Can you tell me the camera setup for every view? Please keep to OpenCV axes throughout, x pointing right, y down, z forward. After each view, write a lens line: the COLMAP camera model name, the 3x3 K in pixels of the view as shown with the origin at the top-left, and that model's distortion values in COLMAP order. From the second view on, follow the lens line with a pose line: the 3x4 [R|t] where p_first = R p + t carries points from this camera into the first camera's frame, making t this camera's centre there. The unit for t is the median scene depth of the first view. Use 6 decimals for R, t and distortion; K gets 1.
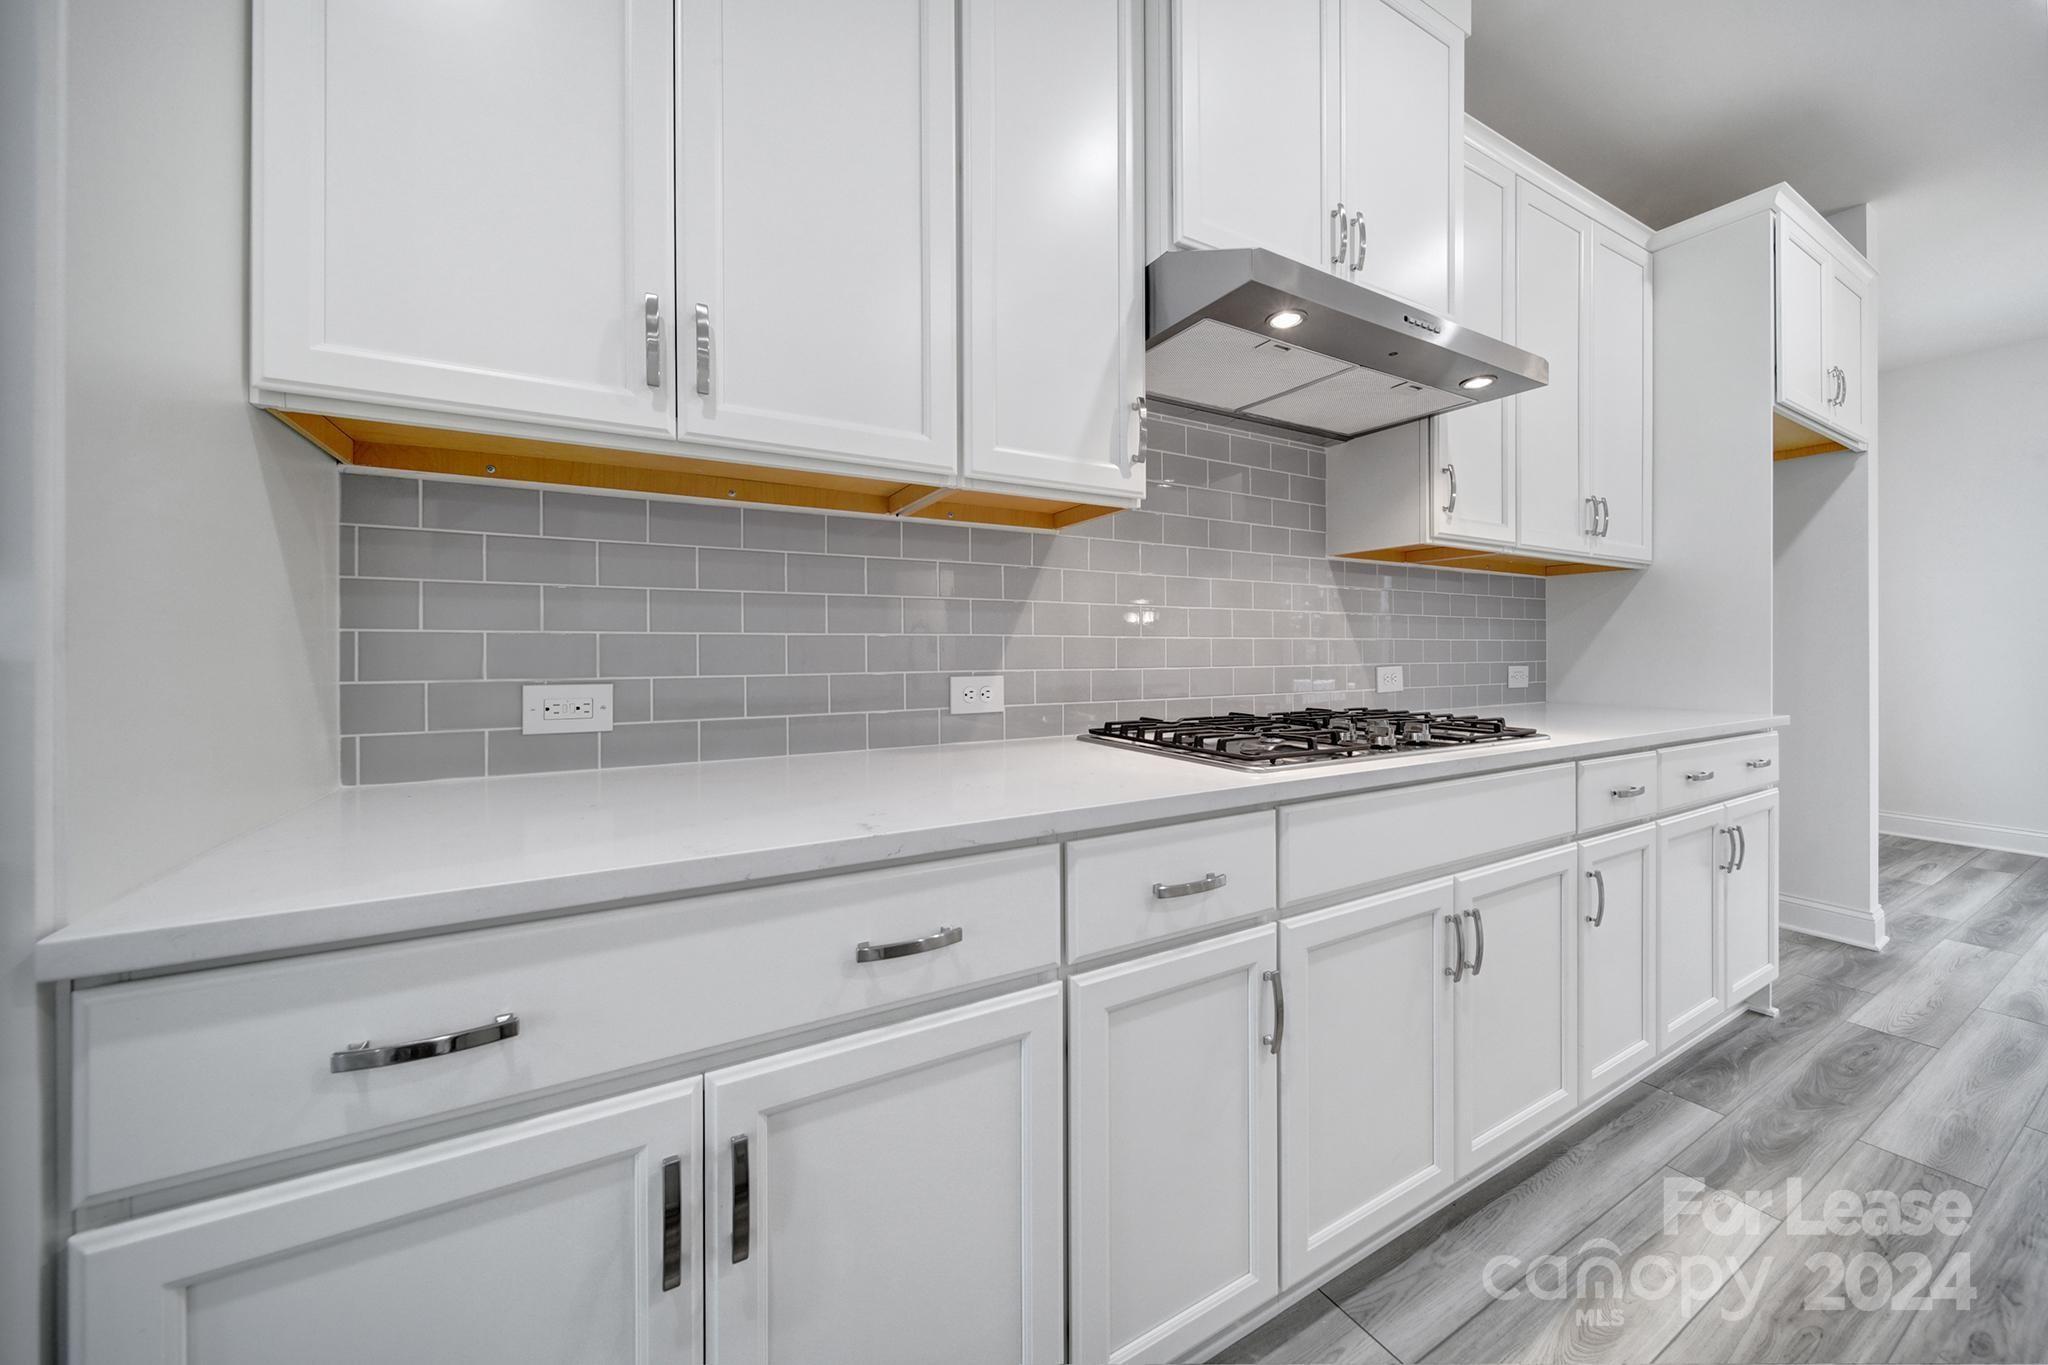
lens RADIAL K [[719.2, 0, 1018.9], [0, 719.2, 652.7], [0, 0, 1]] dist [-0.002807, -0.000815]
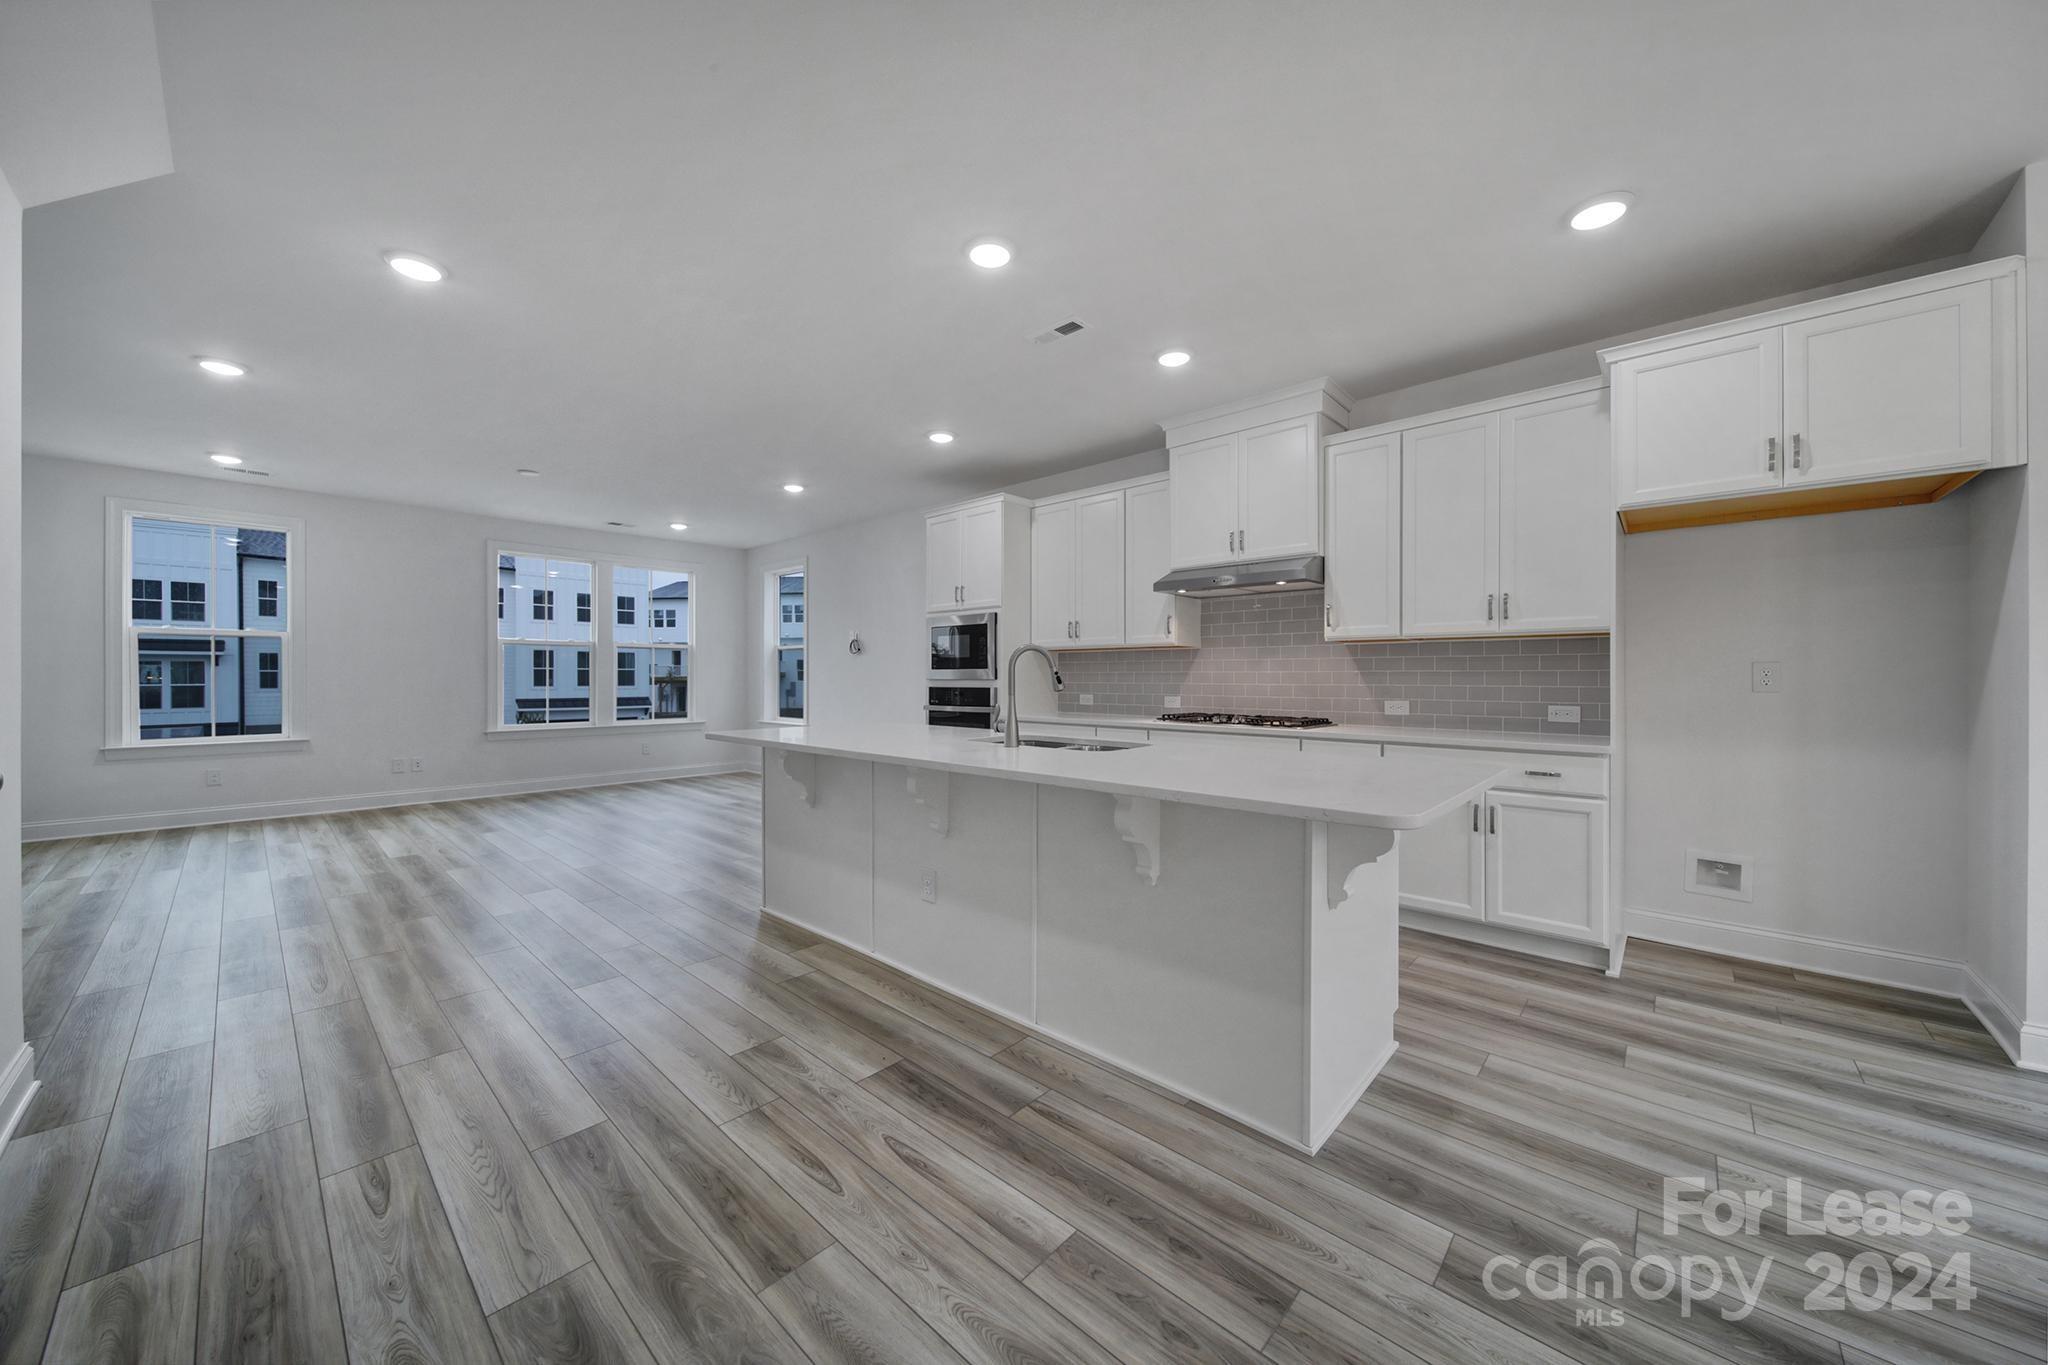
lens RADIAL K [[719.2, 0, 1035.6], [0, 719.2, 675.4], [0, 0, 1]] dist [-0.002807, -0.000815]
pose [[0.327048, 0.000621, -0.945008, 2.828398], [-0.002953, 0.999996, -0.000365, -0.057782], [0.945003, 0.002909, 0.327048, -0.630893]]
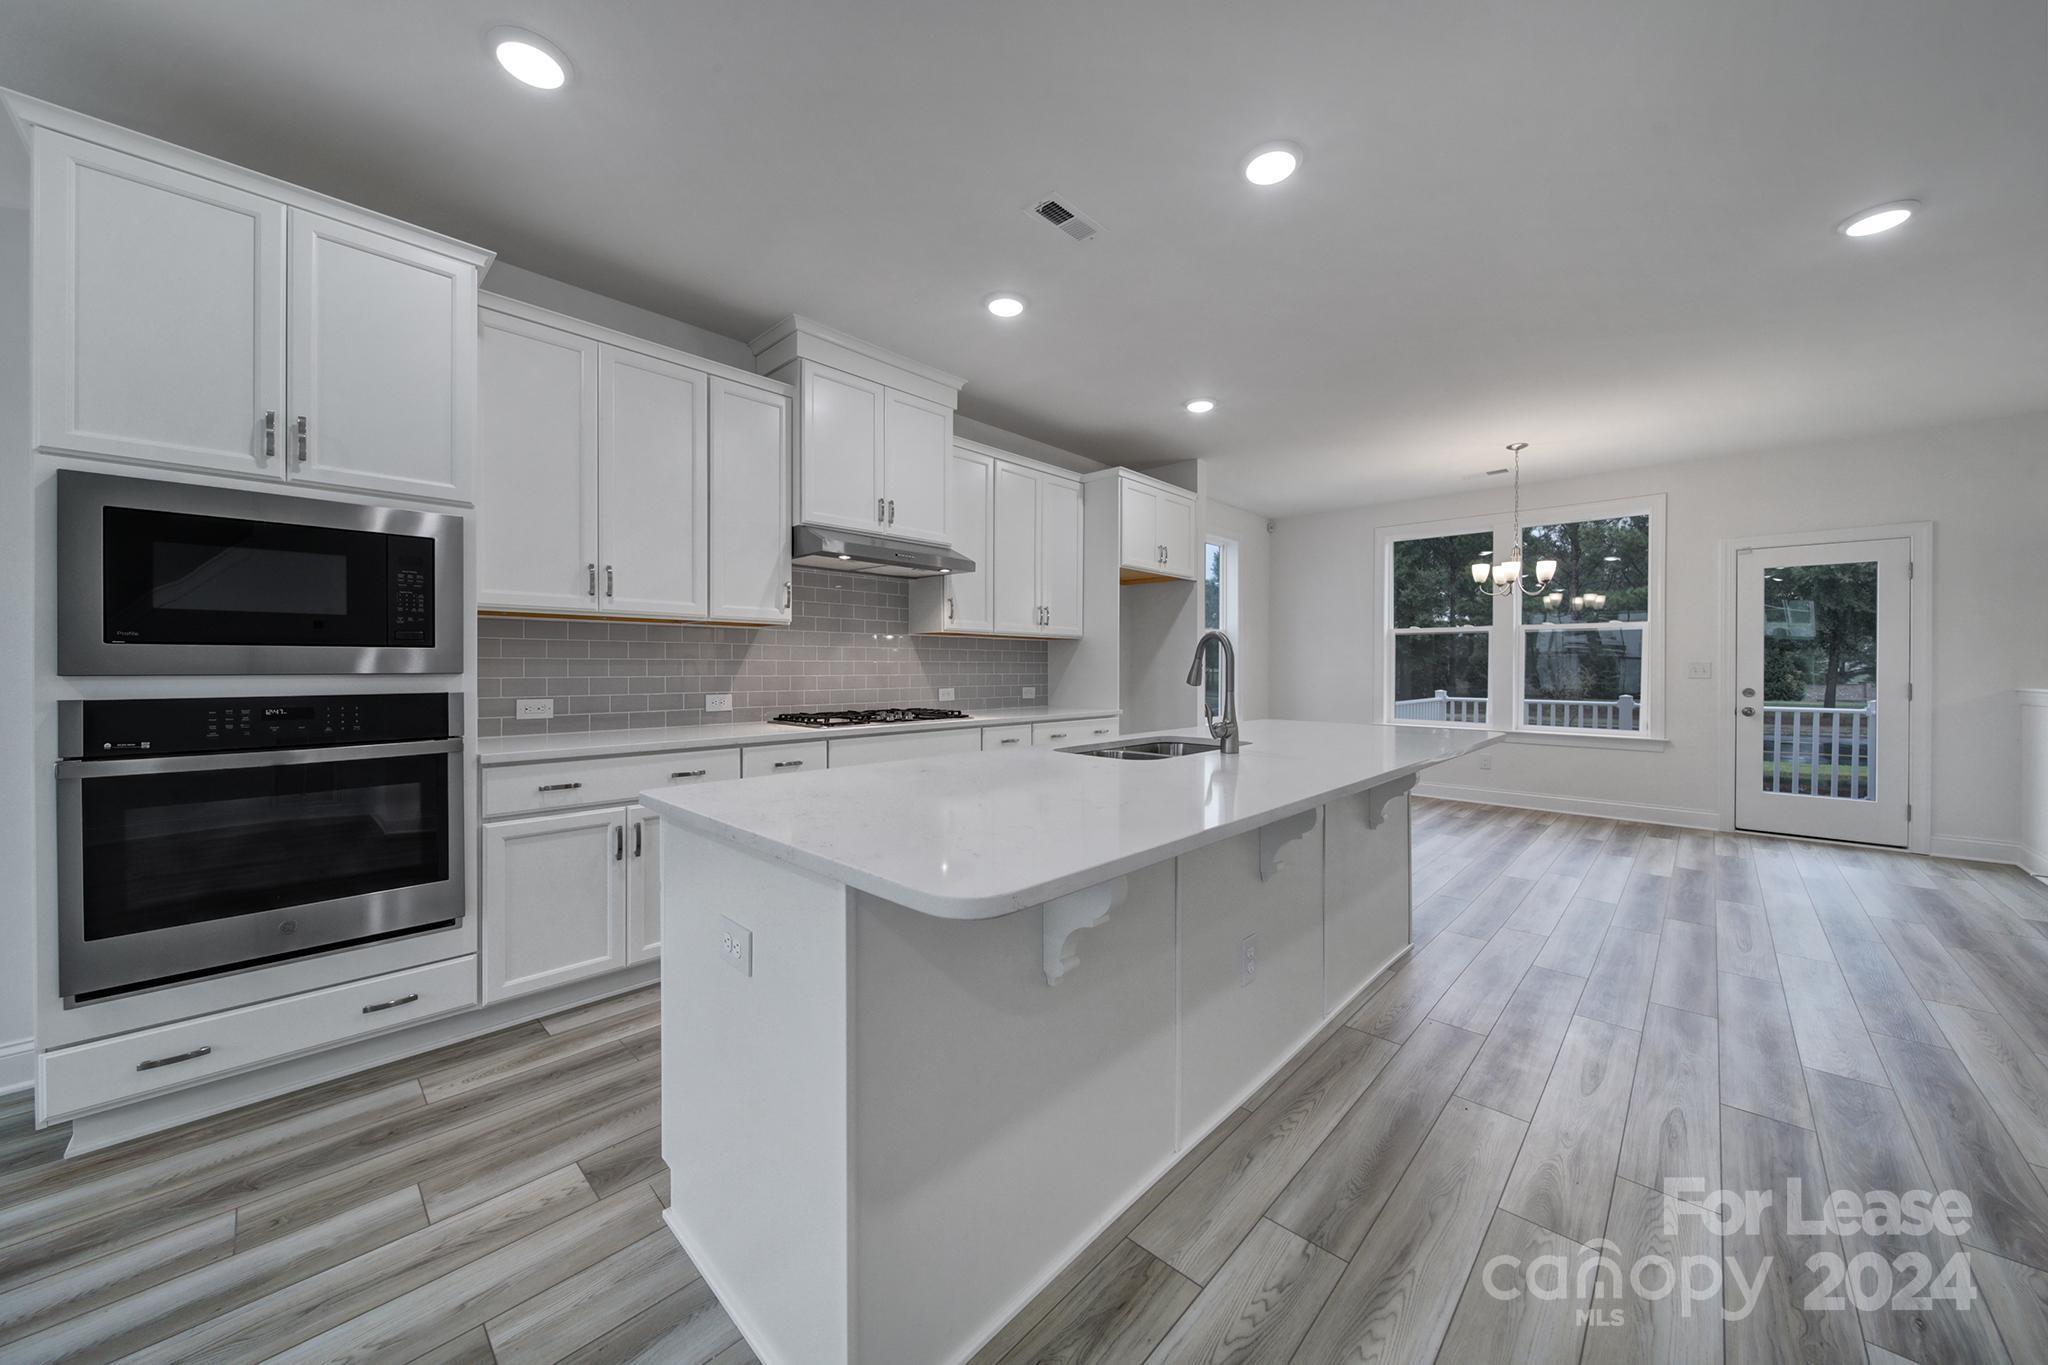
lens RADIAL K [[719.2, 0, 1018.6], [0, 719.2, 667.7], [0, 0, 1]] dist [-0.002807, -0.000815]
pose [[0.955692, 0.005144, 0.294323, 0.178132], [-0.005303, 0.999986, -0.000258, -0.055656], [-0.294320, -0.001314, 0.955706, -1.433067]]
